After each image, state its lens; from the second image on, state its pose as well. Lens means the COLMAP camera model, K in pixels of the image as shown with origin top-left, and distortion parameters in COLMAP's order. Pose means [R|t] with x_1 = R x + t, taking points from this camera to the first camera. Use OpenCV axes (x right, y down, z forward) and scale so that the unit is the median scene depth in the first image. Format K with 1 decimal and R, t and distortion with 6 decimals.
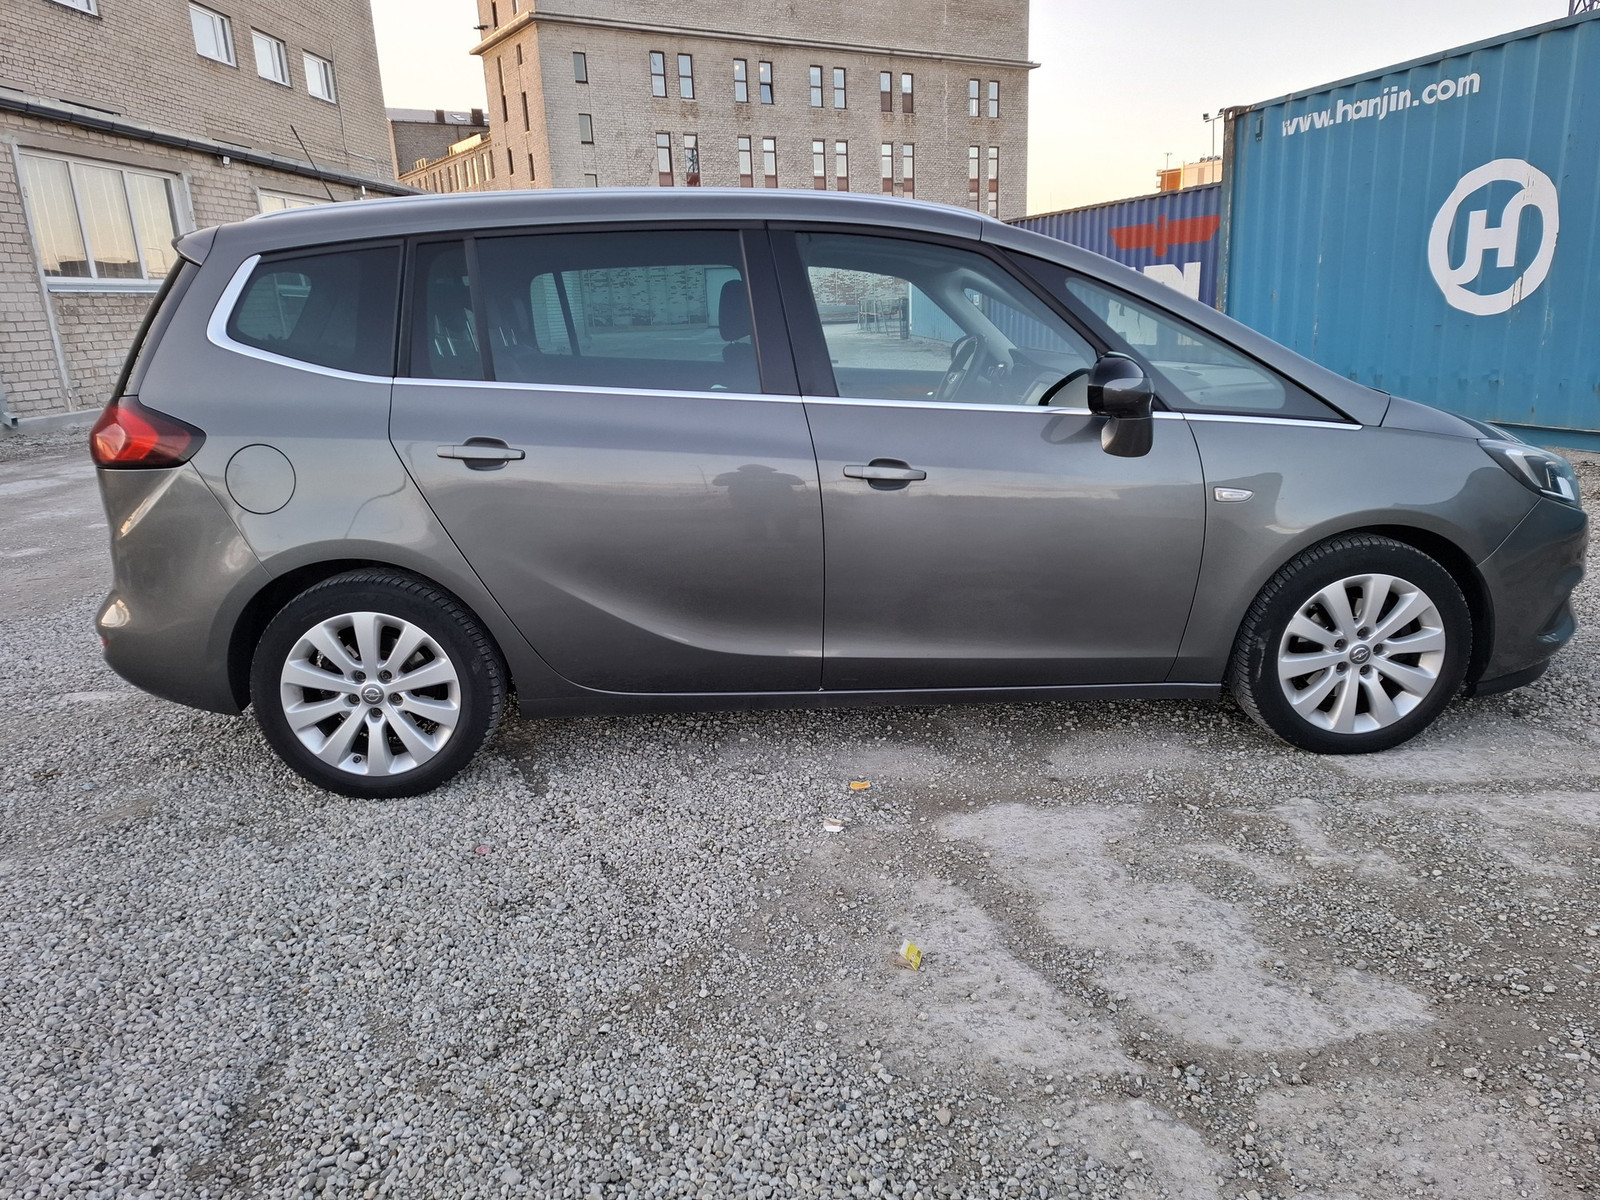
lens RADIAL K [[1122.1, 0, 800.0], [0, 1122.1, 600.0], [0, 0, 1]] dist [0.061544, -0.039038]
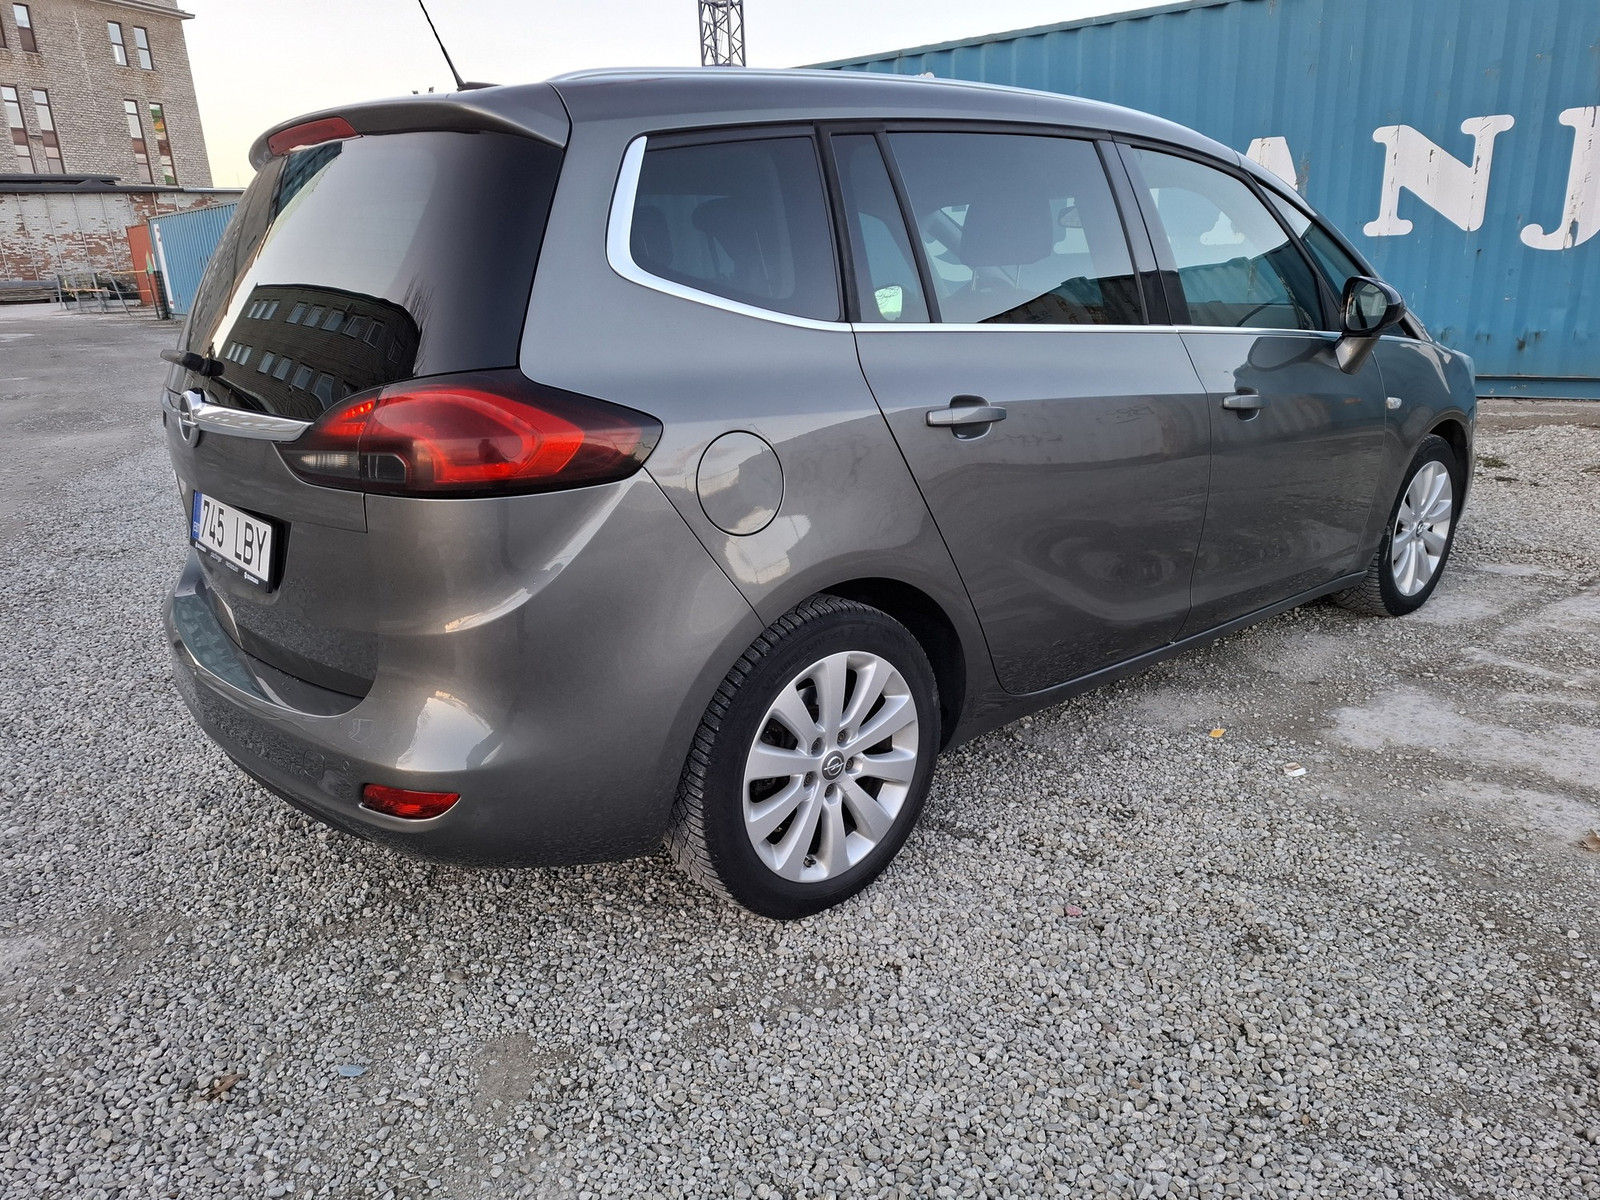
lens RADIAL K [[1097.6, 0, 800.0], [0, 1097.6, 600.0], [0, 0, 1]] dist [0.081987, -0.047012]
pose [[0.794041, -0.177652, 0.581325, -0.185806], [0.165508, 0.983394, 0.074454, -0.018171], [-0.584899, 0.037095, 0.810258, 0.103927]]
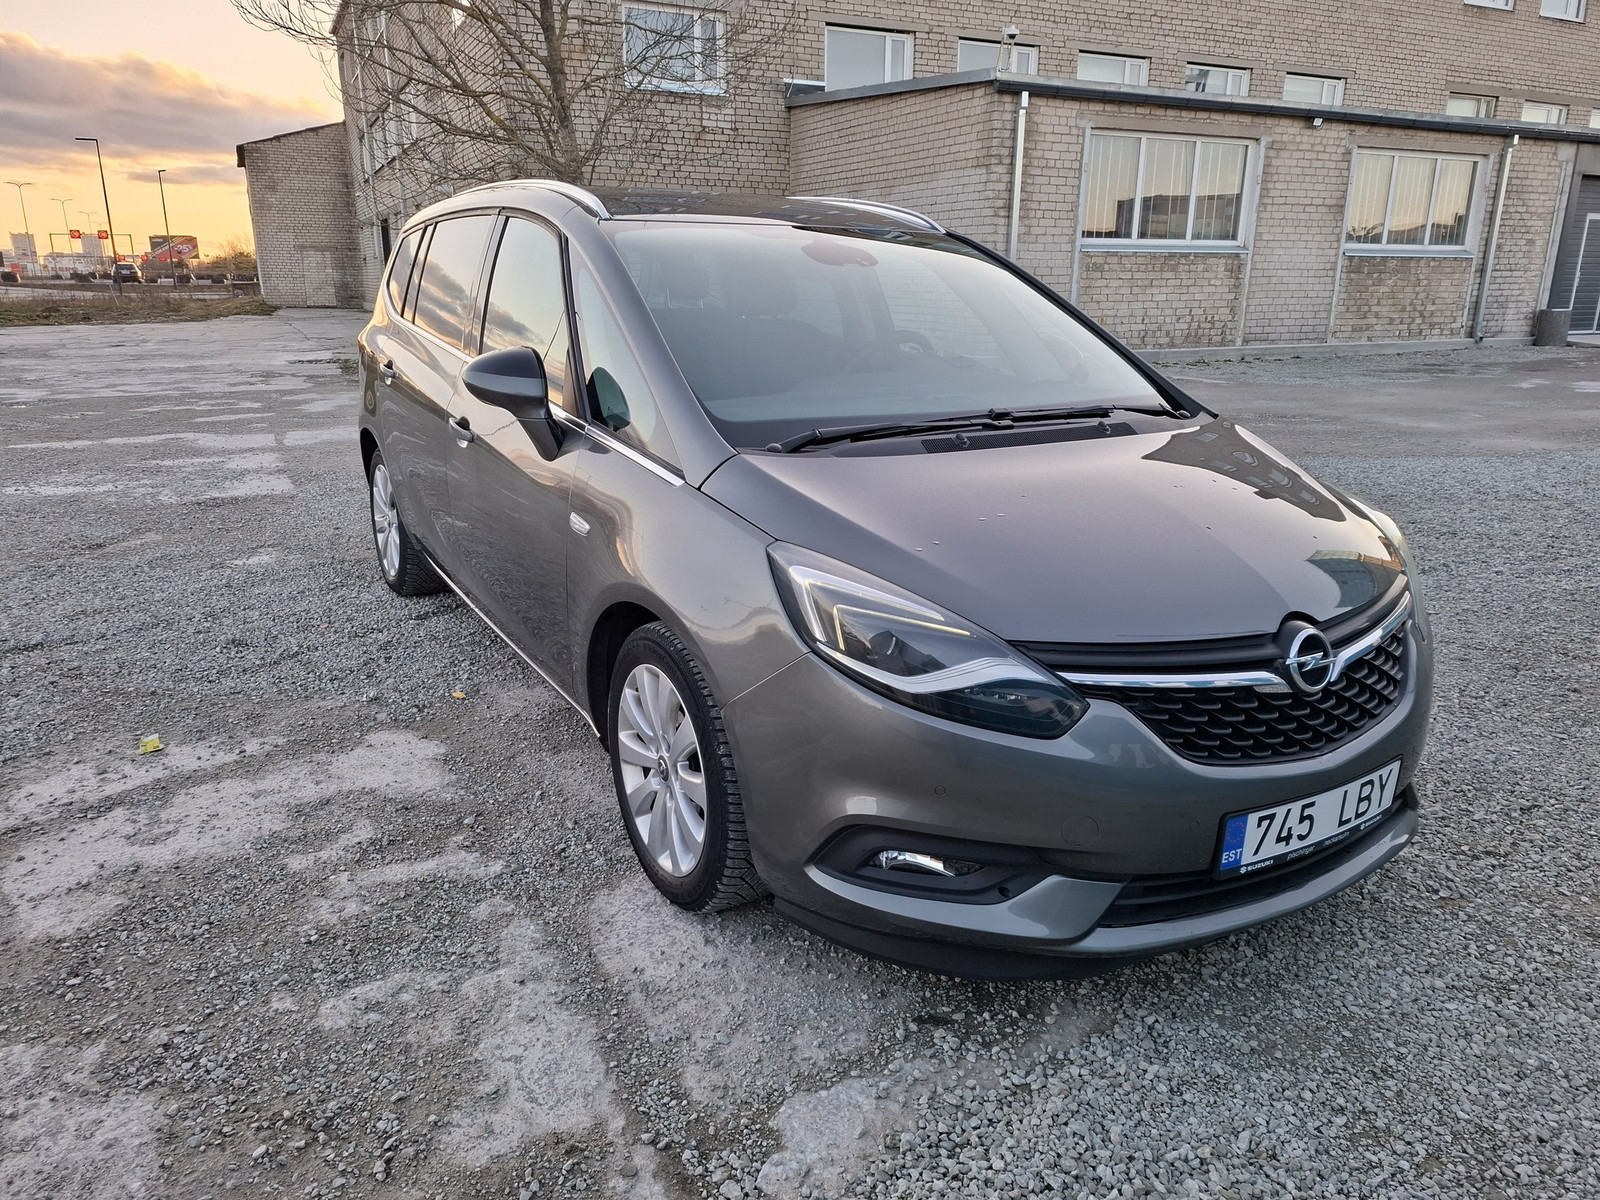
lens RADIAL K [[1108.0, 0, 800.0], [0, 1108.0, 600.0], [0, 0, 1]] dist [0.096493, -0.101365]
pose [[0.473110, 0.289210, -0.832181, 0.283316], [-0.256894, 0.948821, 0.183698, -0.056695], [0.842718, 0.126873, 0.523192, 0.164393]]
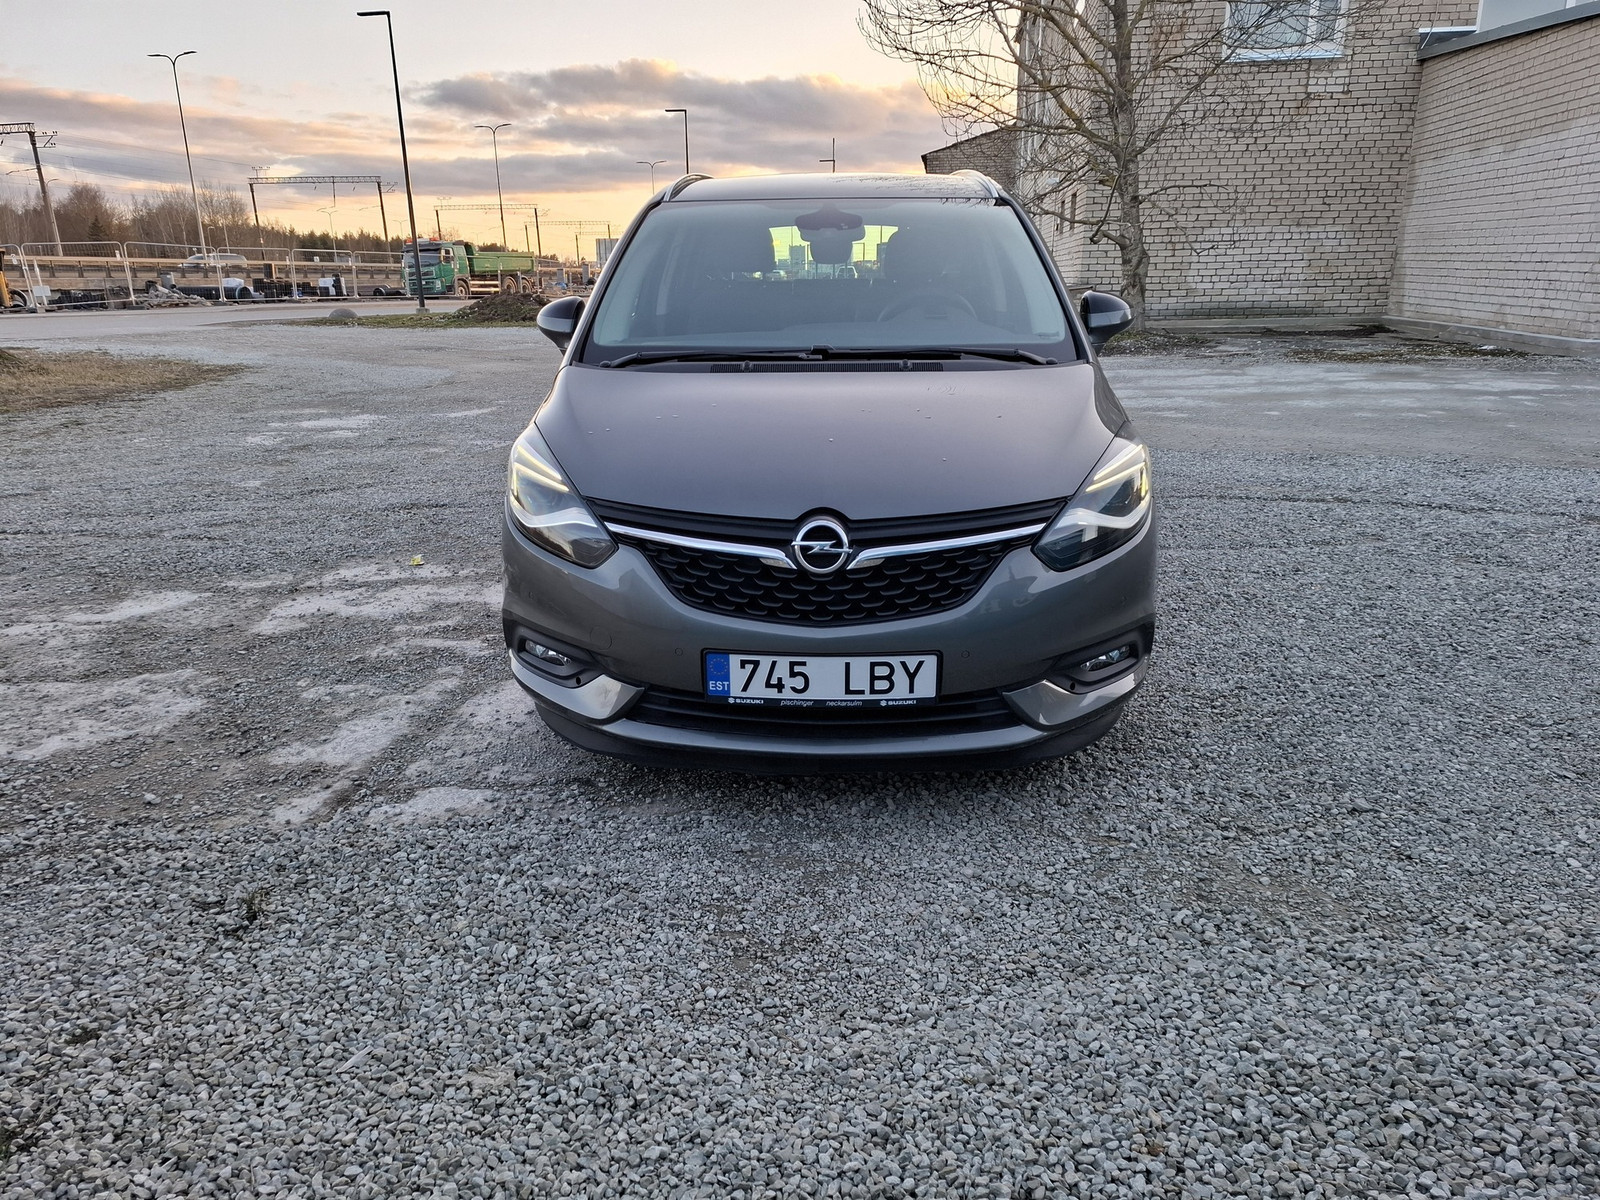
lens RADIAL K [[1122.1, 0, 800.0], [0, 1122.1, 600.0], [0, 0, 1]] dist [0.061544, -0.039038]
pose [[-0.095691, 0.322998, -0.941550, 0.370856], [-0.247362, 0.908503, 0.336801, -0.093183], [0.964186, 0.265132, -0.007038, 0.309704]]
